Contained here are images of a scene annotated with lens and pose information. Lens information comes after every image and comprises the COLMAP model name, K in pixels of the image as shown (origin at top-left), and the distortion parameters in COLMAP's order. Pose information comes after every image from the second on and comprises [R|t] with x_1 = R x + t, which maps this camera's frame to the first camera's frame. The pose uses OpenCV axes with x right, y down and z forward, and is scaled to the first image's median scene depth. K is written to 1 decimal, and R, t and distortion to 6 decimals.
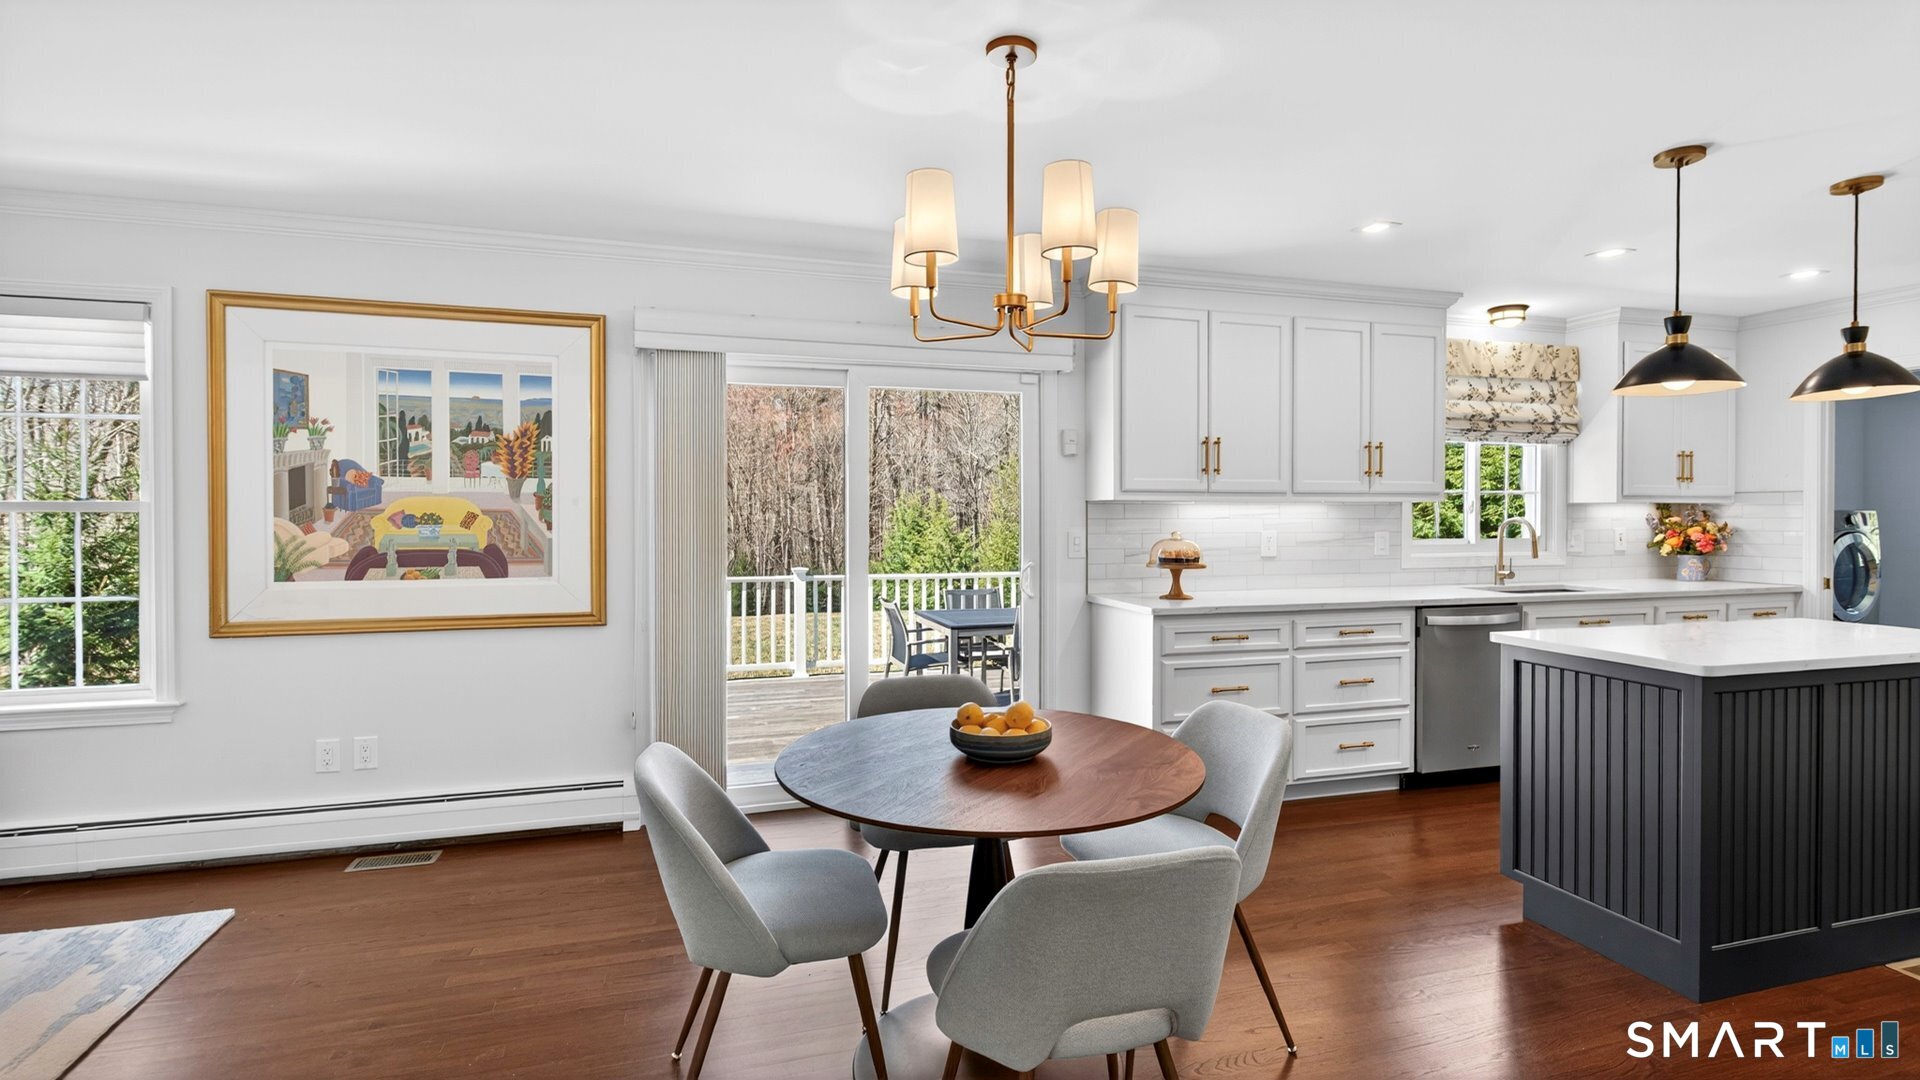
lens RADIAL K [[905.8, 0, 956.4], [0, 905.8, 522.9], [0, 0, 1]] dist [0.000458, -0.003226]
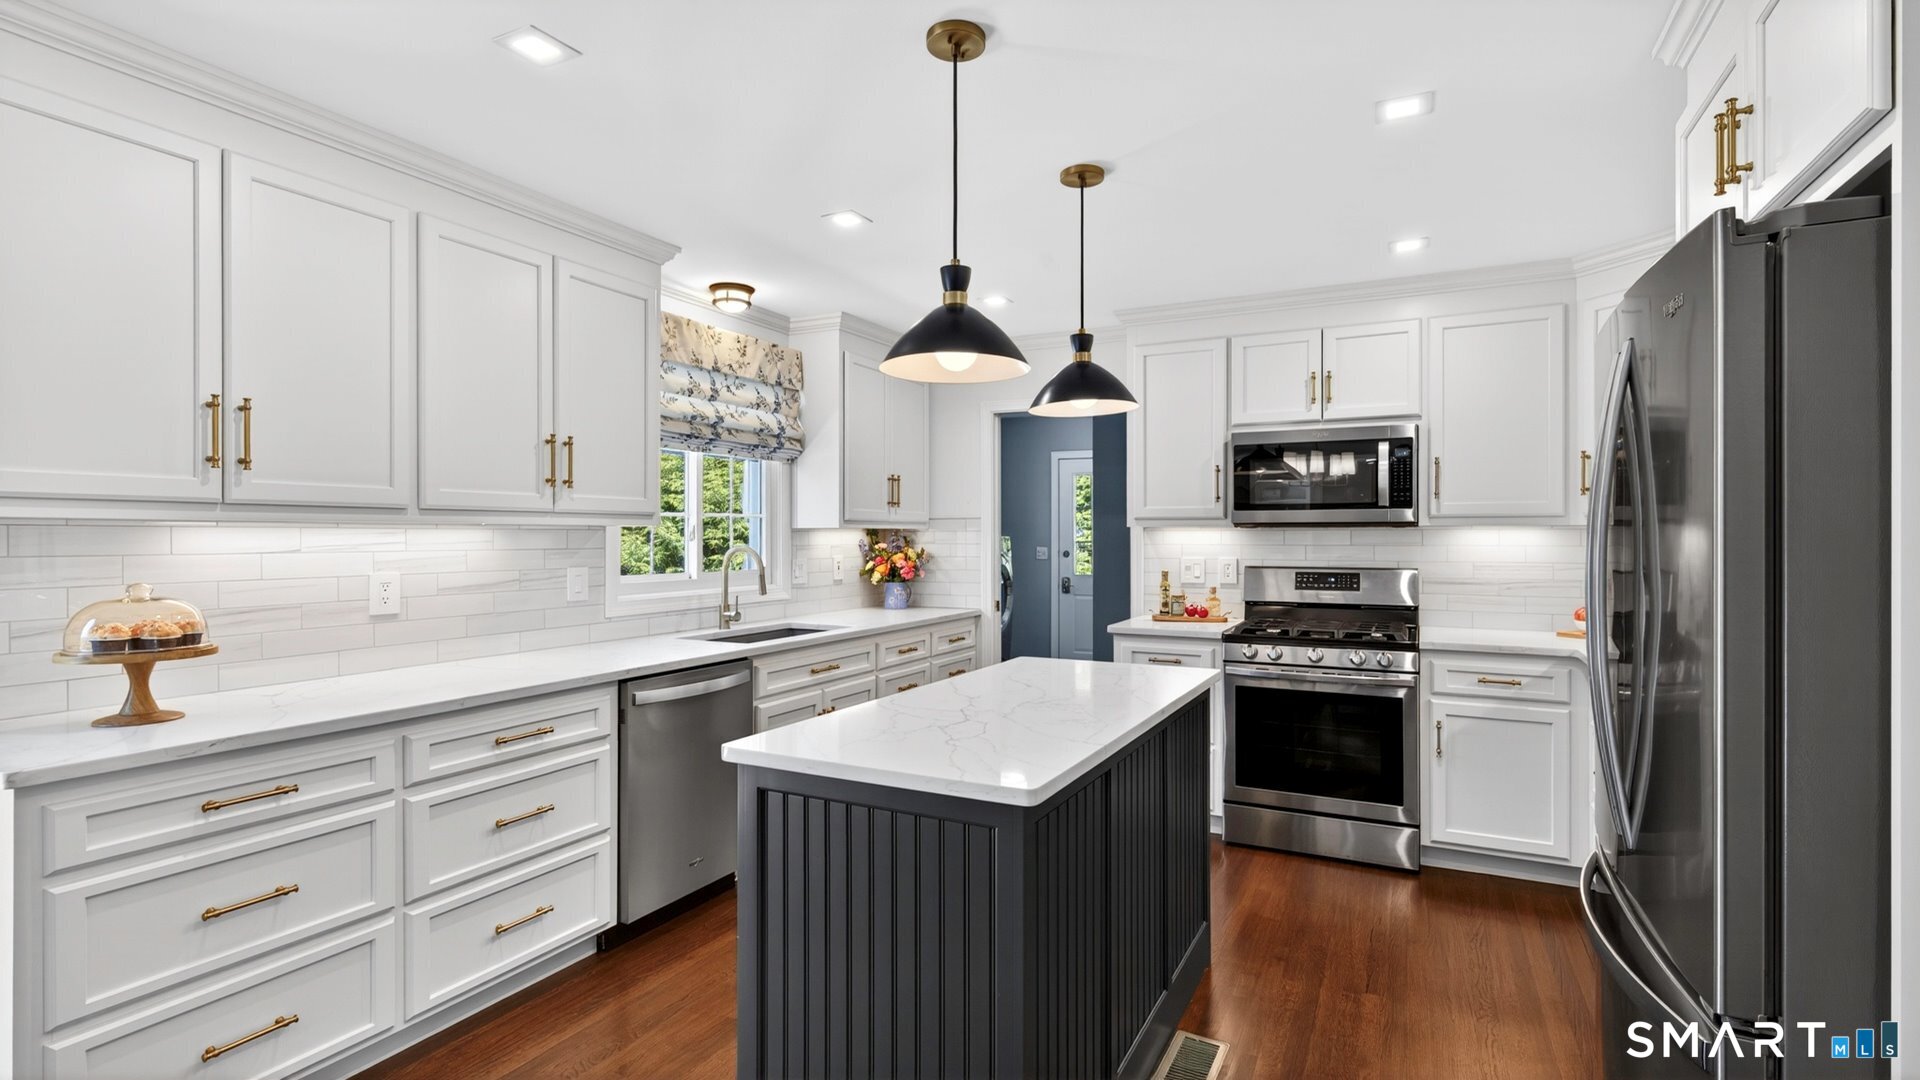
lens RADIAL K [[944.3, 0, 962.4], [0, 944.3, 534.5], [0, 0, 1]] dist [0.015801, -0.002629]
pose [[0.700304, 0.001542, 0.713843, 0.168782], [0.007653, 0.999924, -0.009669, -0.007337], [-0.713804, 0.012234, 0.700239, 0.296953]]
